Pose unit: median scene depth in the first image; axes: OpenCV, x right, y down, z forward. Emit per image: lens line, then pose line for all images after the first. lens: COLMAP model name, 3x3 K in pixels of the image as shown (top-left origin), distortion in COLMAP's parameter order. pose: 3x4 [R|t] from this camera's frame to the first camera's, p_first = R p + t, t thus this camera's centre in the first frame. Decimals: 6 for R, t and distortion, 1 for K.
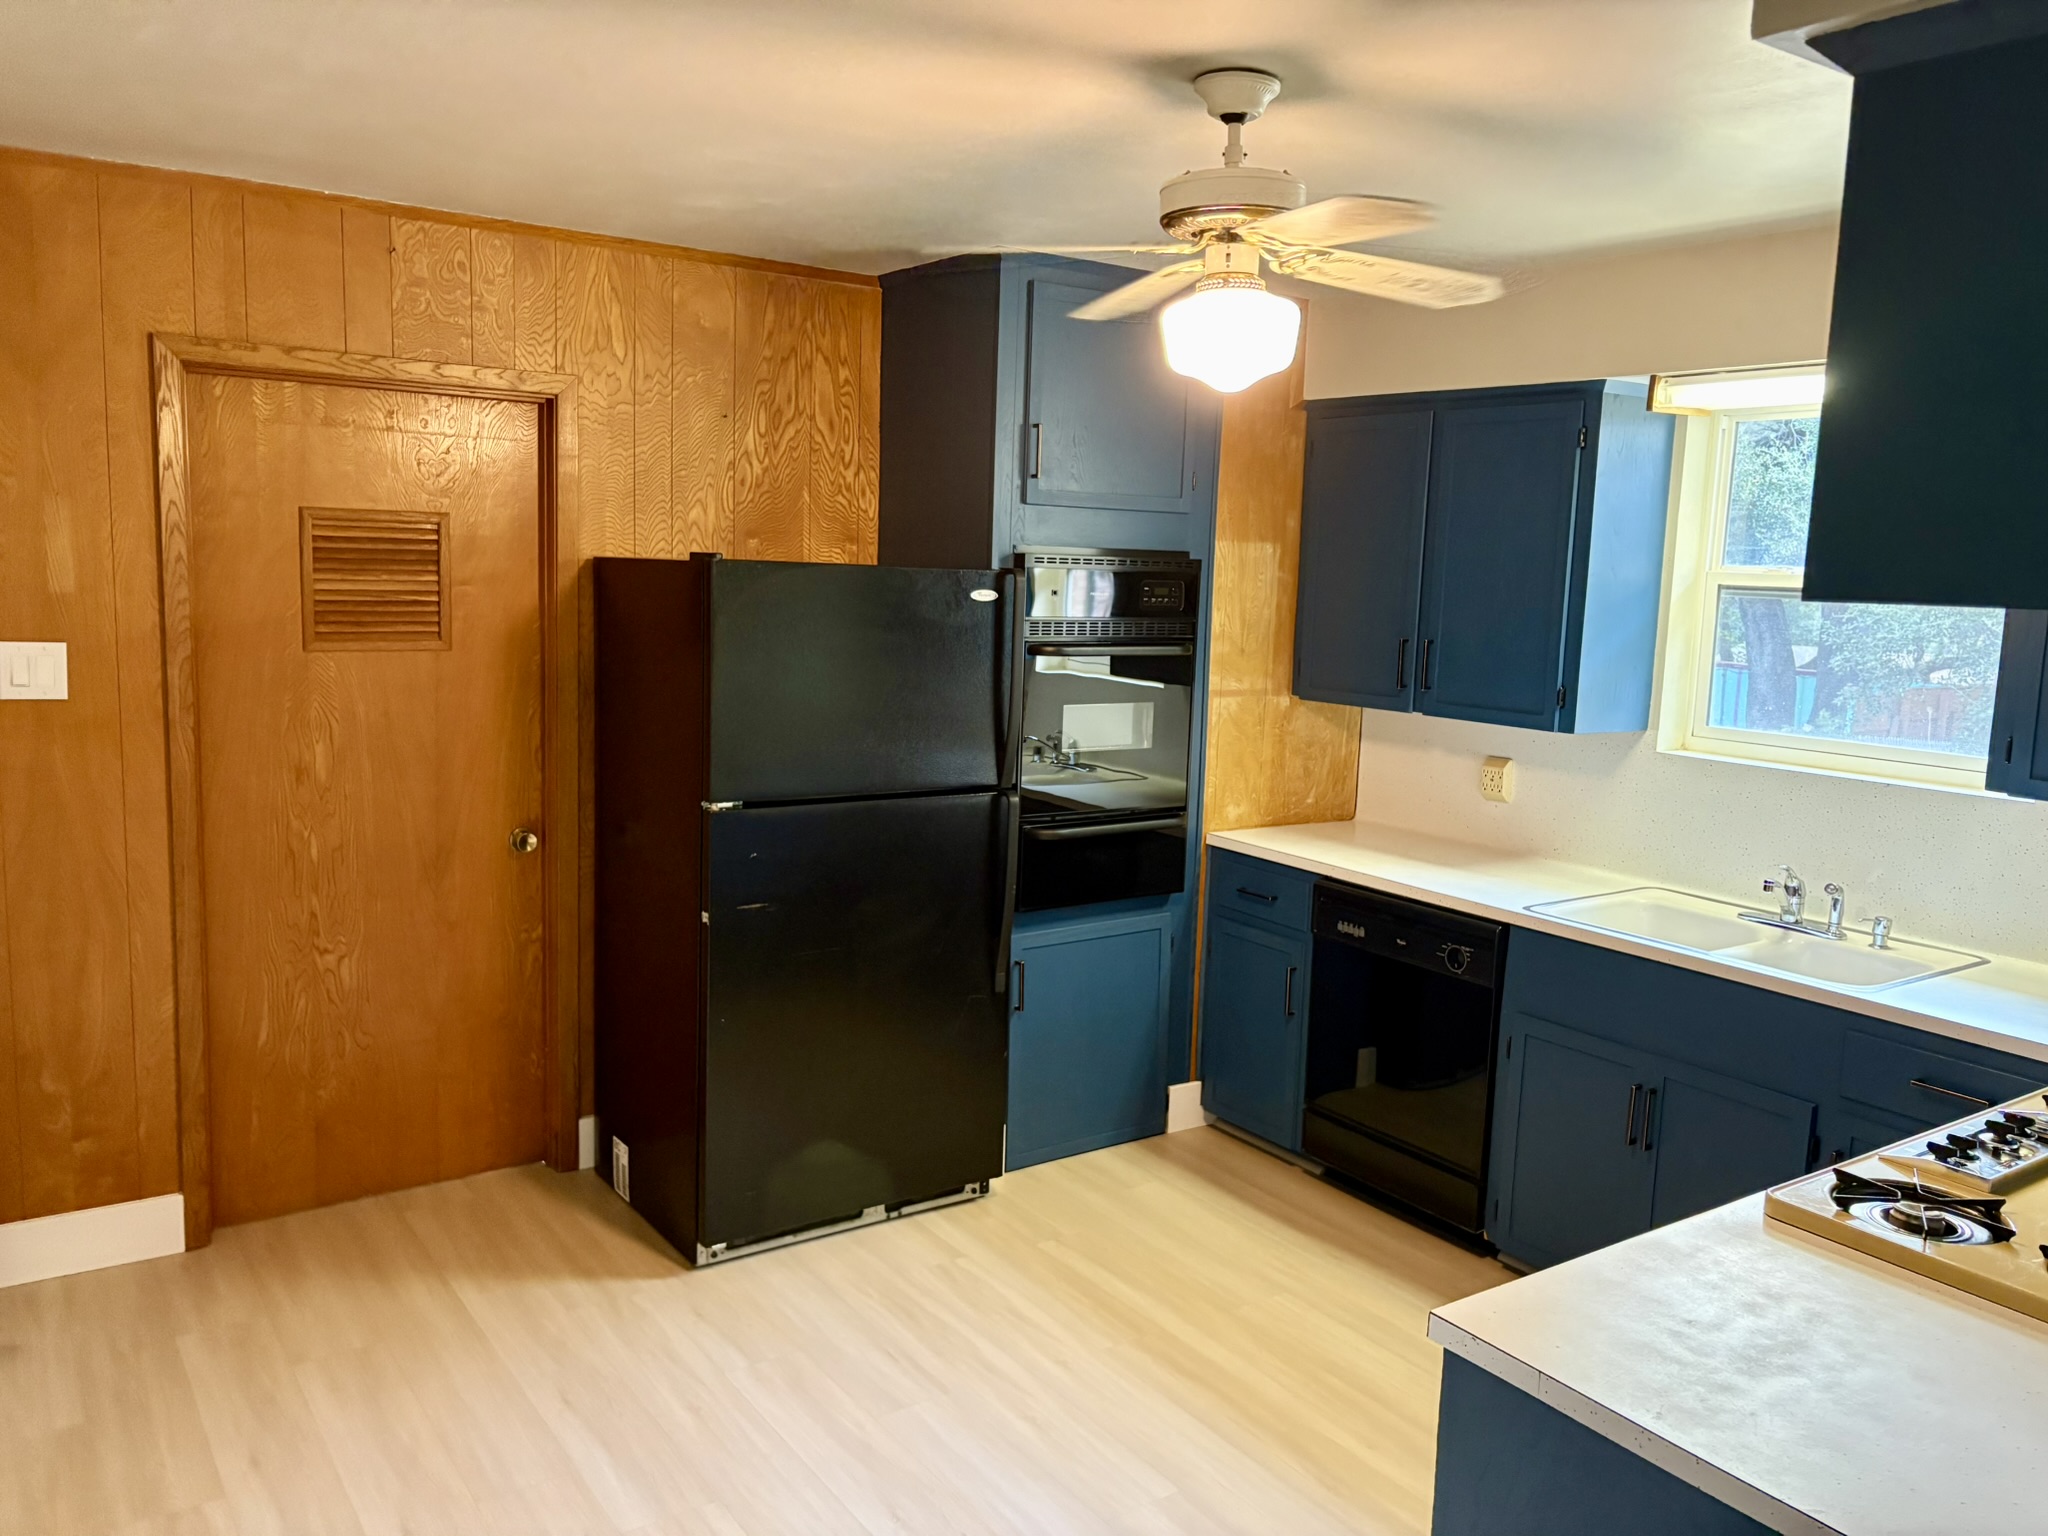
lens RADIAL K [[1563.1, 0, 1016.8], [0, 1563.1, 764.7], [0, 0, 1]] dist [0.034349, -0.010156]
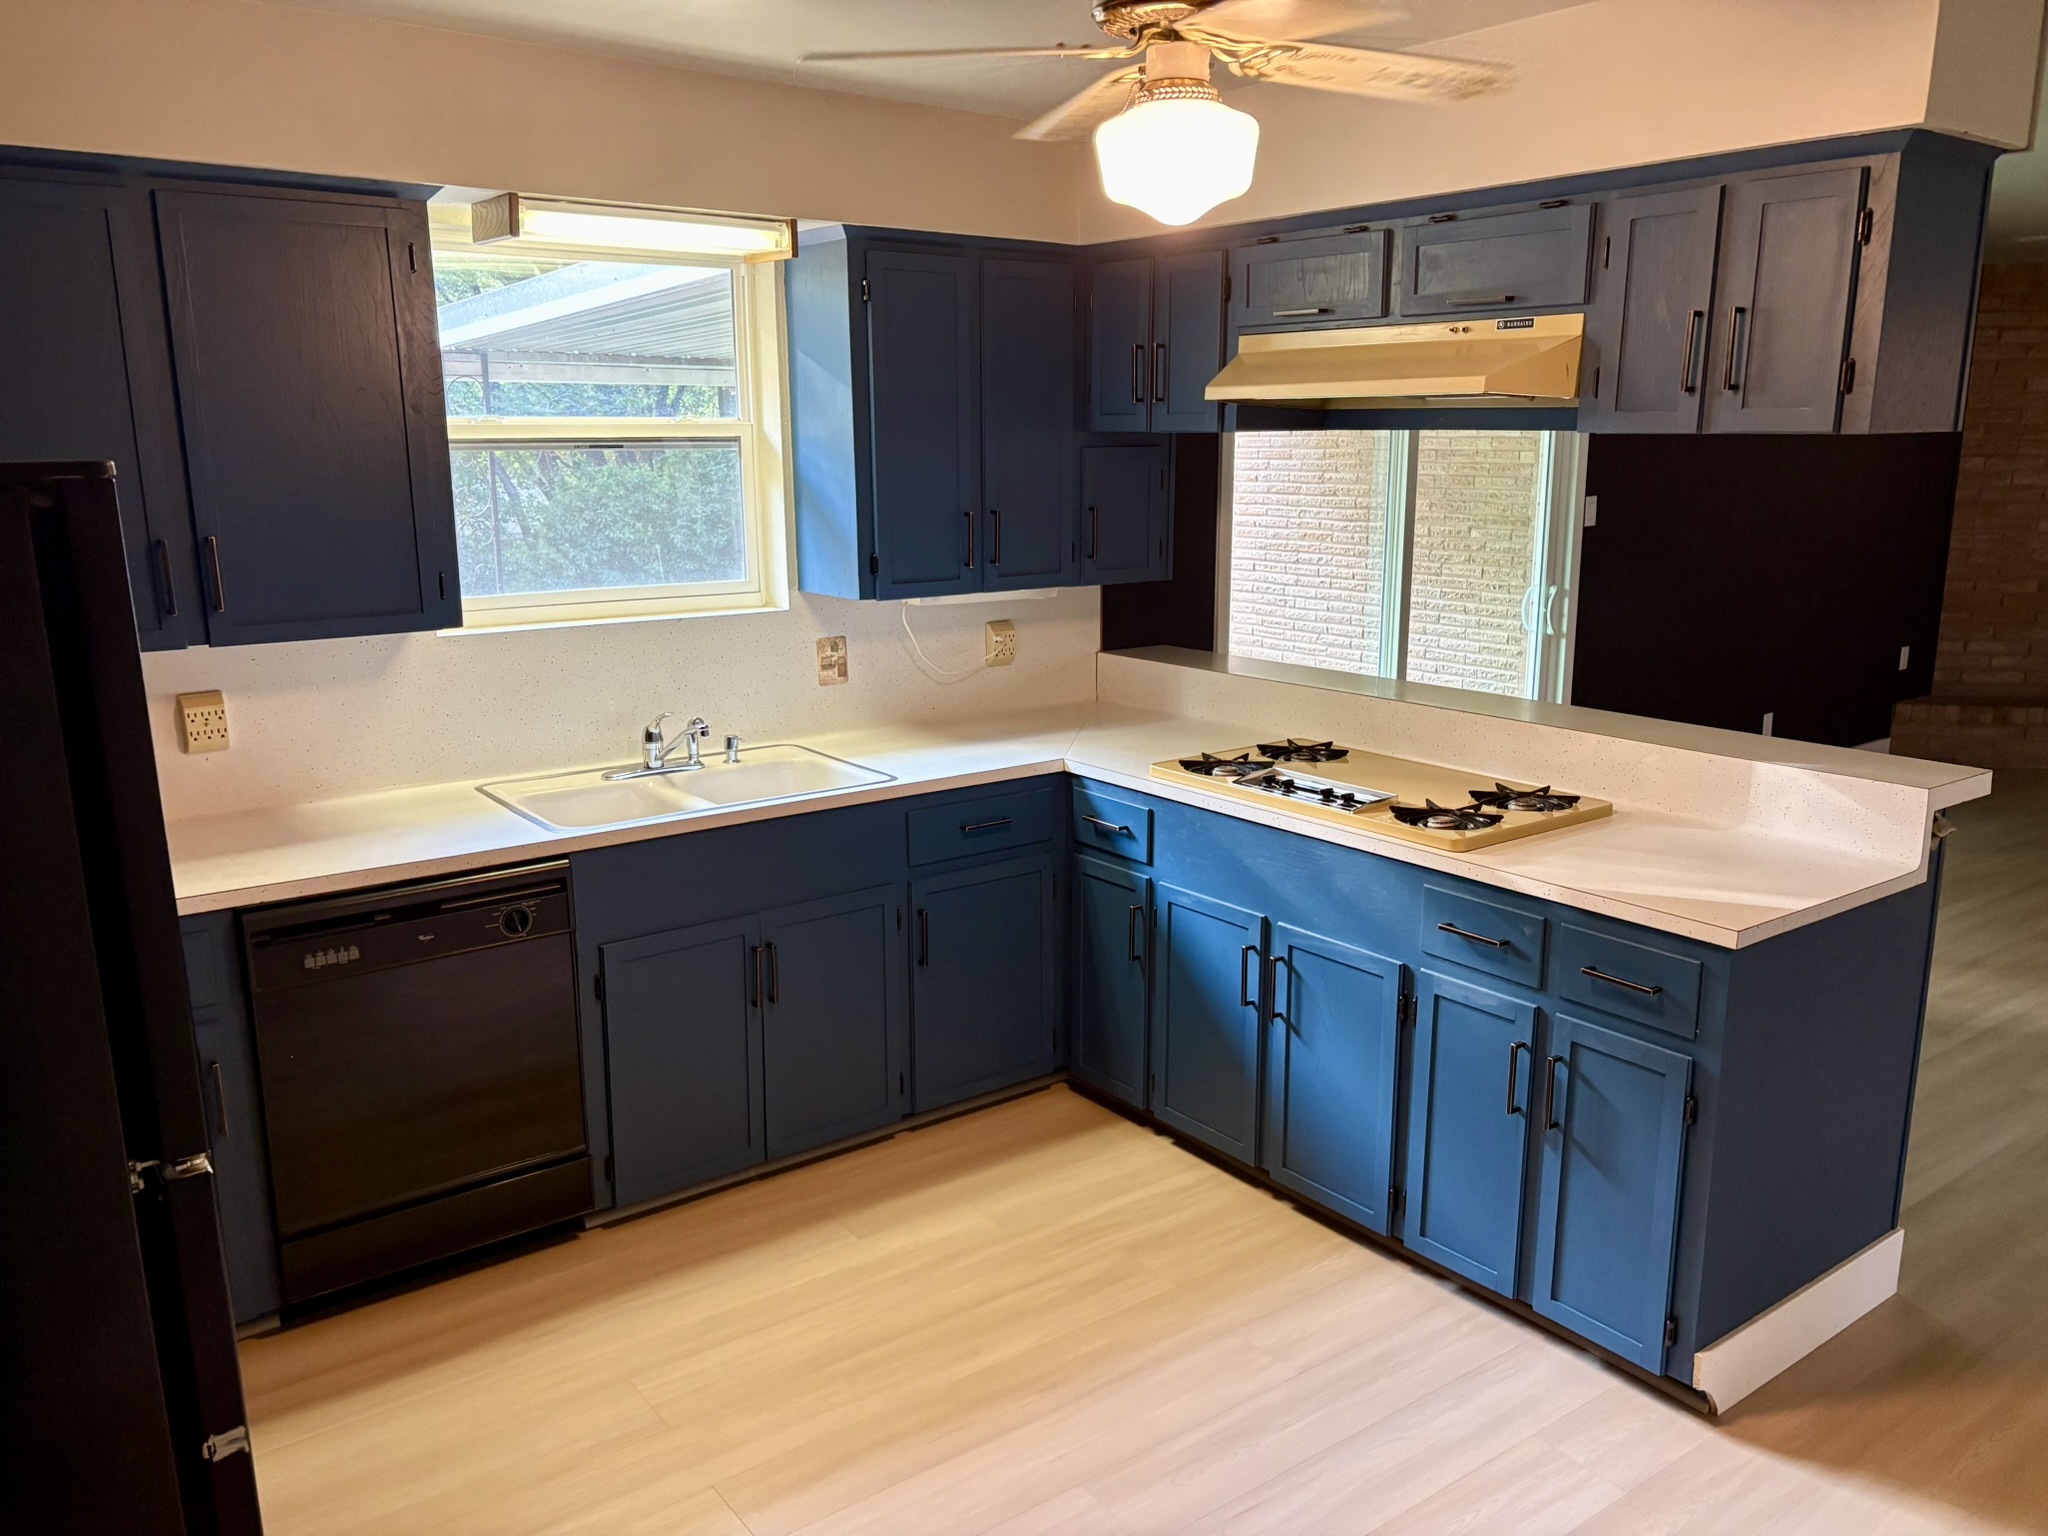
lens RADIAL K [[1563.1, 0, 1016.8], [0, 1563.1, 764.7], [0, 0, 1]] dist [0.034349, -0.010156]
pose [[-0.031820, -0.240686, 0.970081, -0.538424], [0.141817, 0.959666, 0.242753, -0.123427], [-0.989381, 0.145298, 0.003597, 0.793136]]
